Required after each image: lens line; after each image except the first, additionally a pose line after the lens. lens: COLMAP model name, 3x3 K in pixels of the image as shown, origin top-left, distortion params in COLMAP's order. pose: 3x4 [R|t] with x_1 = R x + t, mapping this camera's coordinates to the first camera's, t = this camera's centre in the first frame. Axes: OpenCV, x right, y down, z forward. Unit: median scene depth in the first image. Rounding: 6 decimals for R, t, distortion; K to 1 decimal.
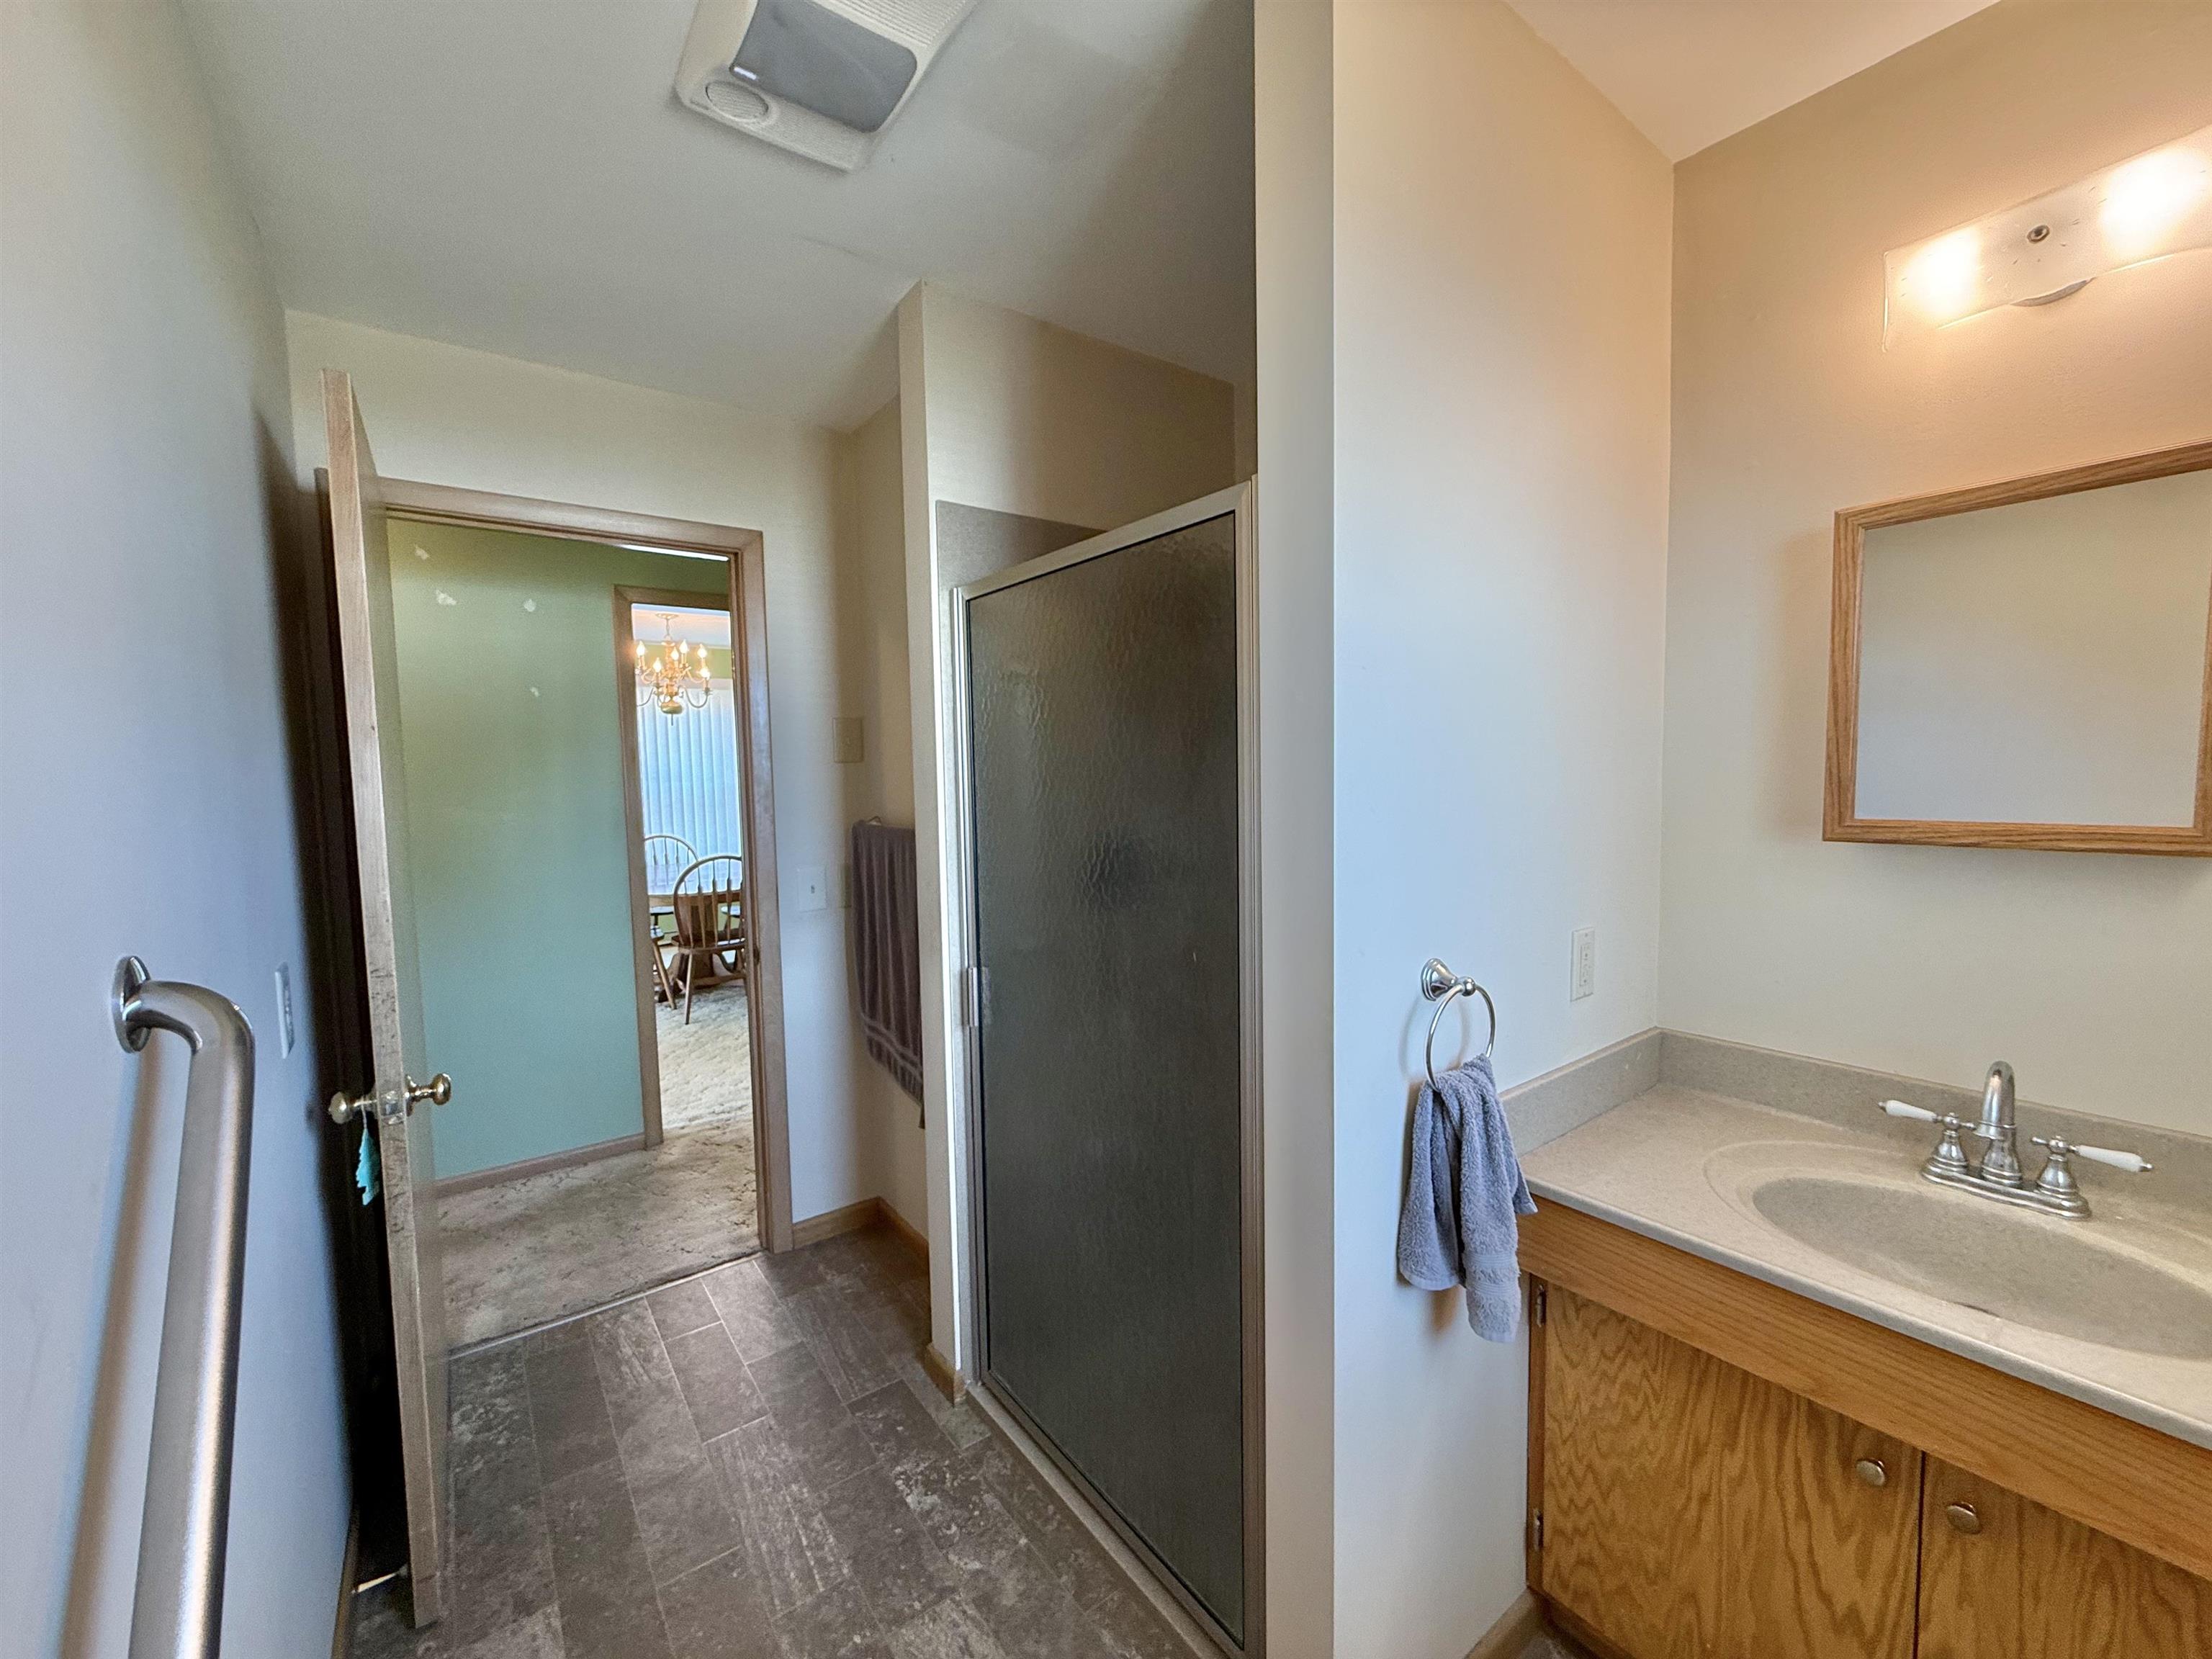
lens RADIAL K [[891.3, 0, 1104.2], [0, 891.3, 827.1], [0, 0, 1]] dist [0.002507, 0.000315]
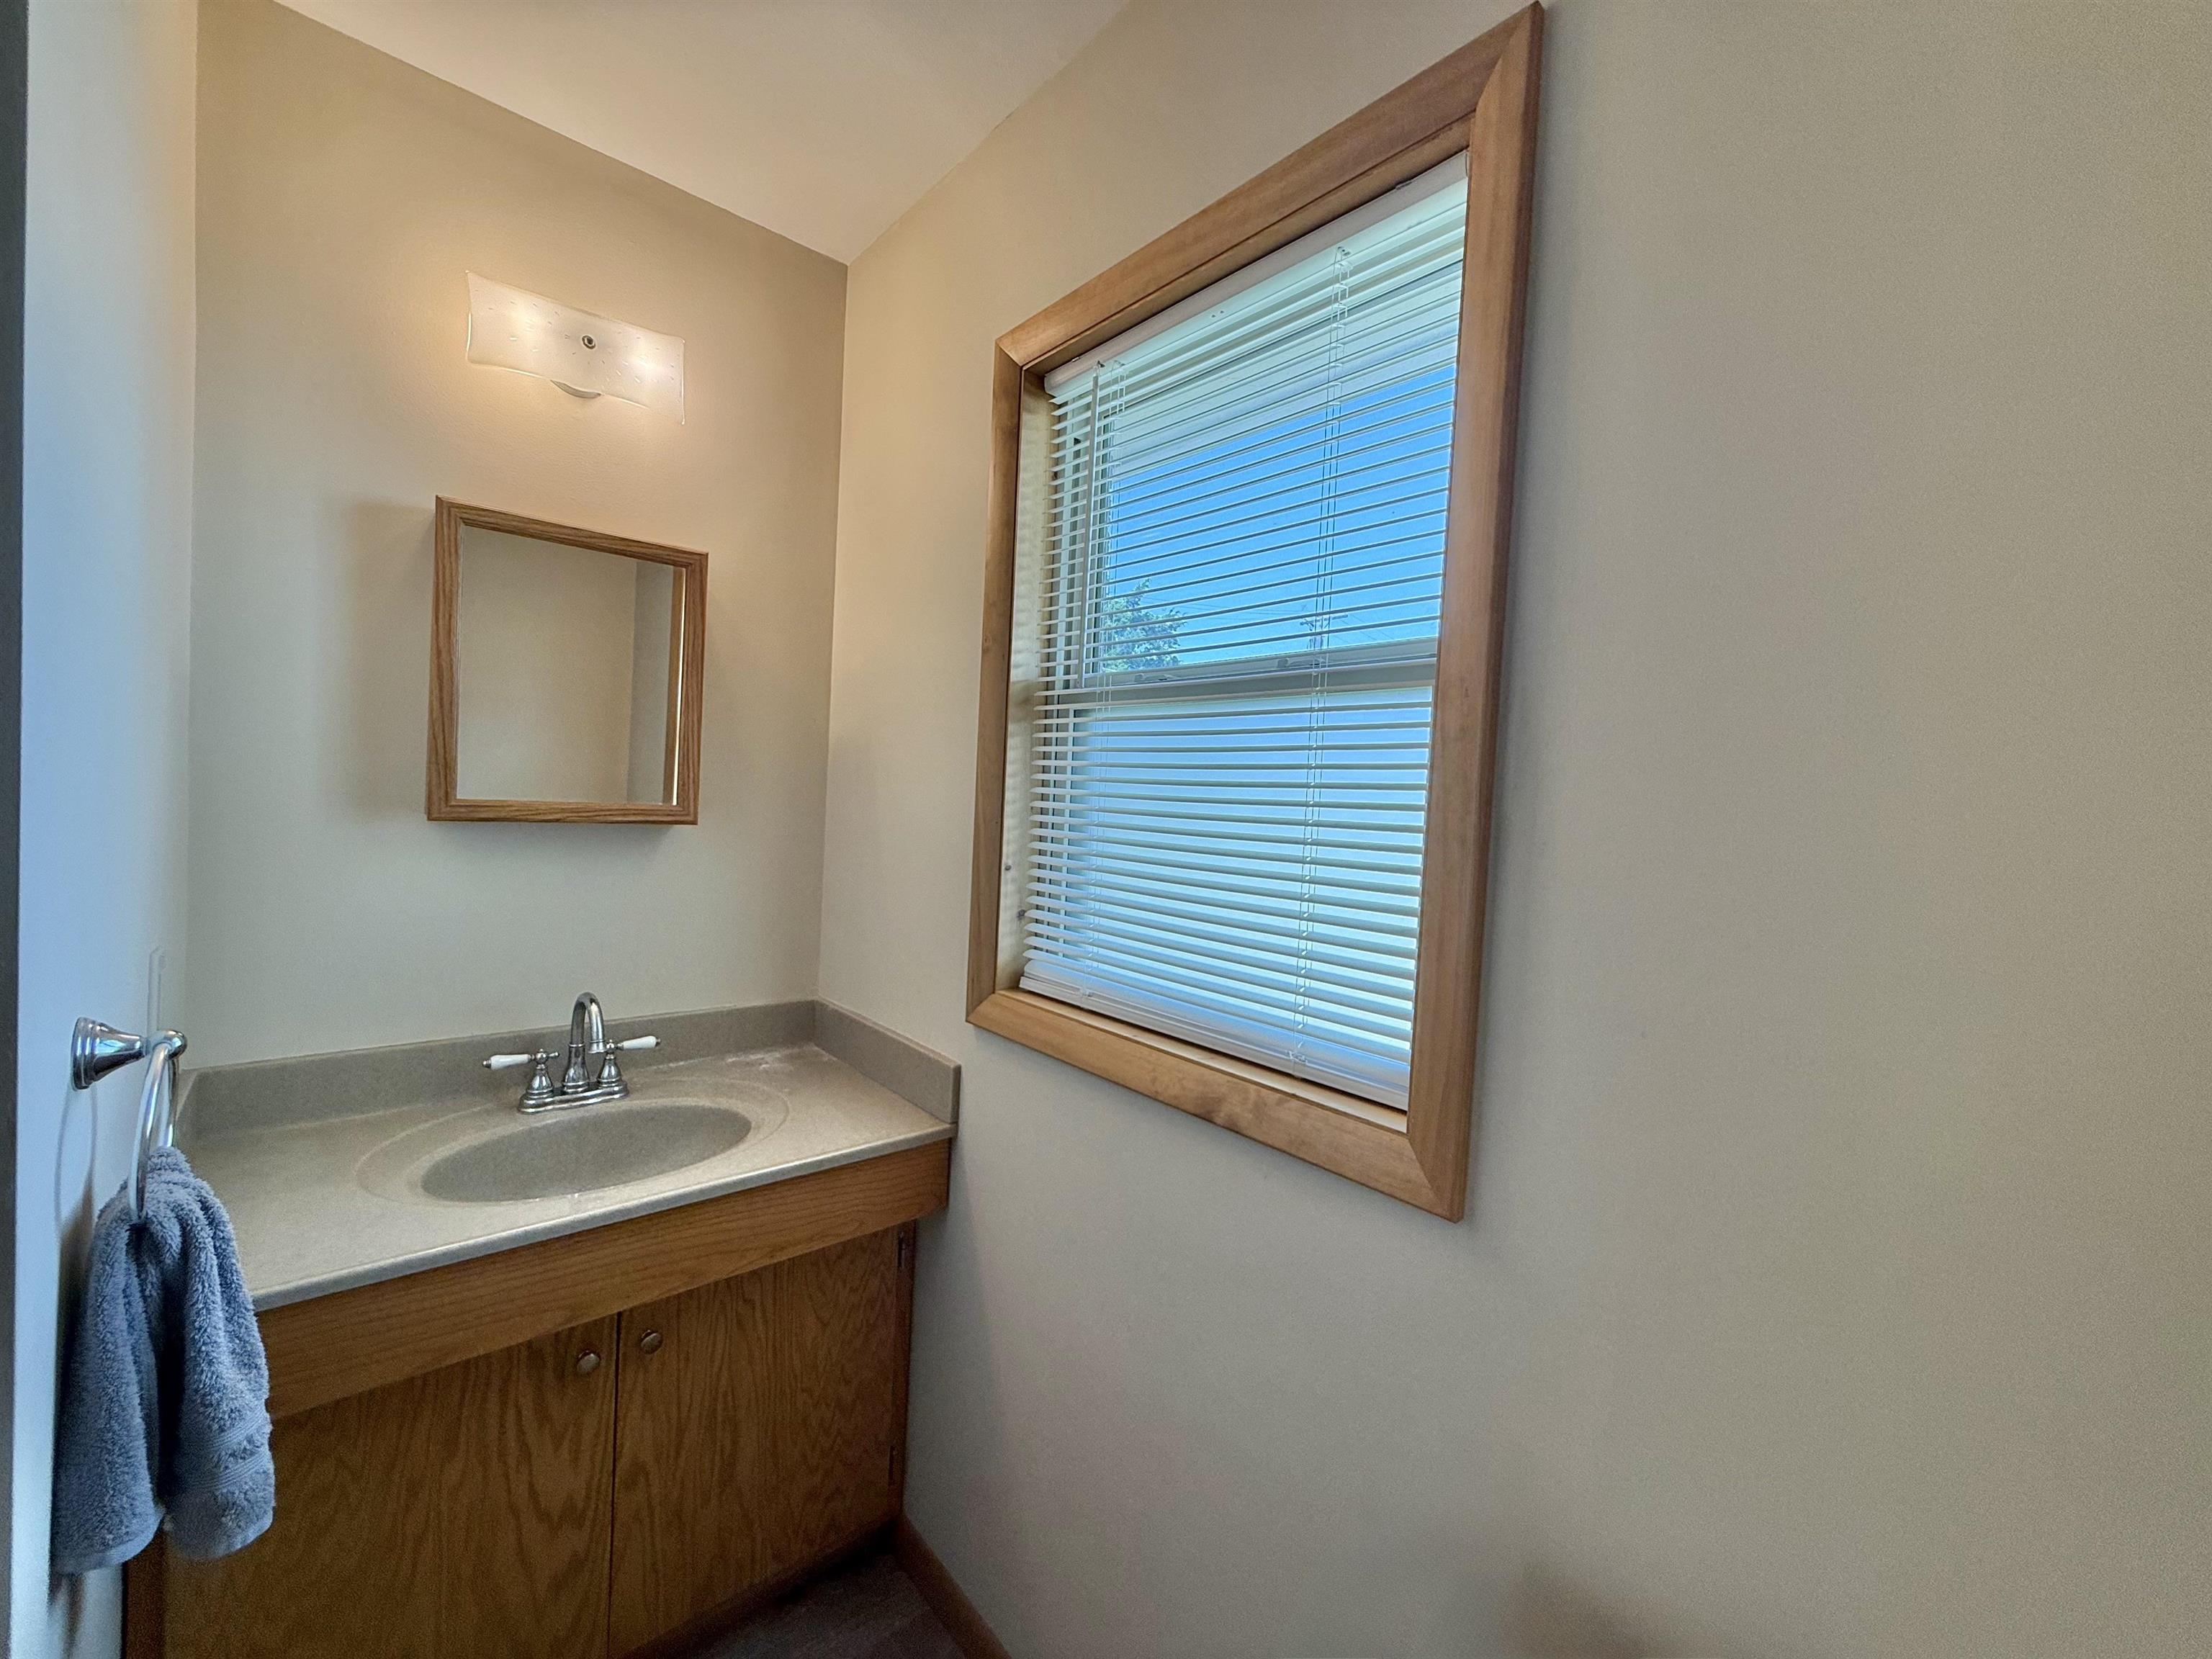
lens RADIAL K [[891.3, 0, 1104.2], [0, 891.3, 827.1], [0, 0, 1]] dist [0.002507, 0.000315]
pose [[-0.082372, -0.016699, 0.996462, -0.295816], [0.019772, 0.999635, 0.018386, 0.022185], [-0.996406, 0.021217, -0.082012, 0.376143]]
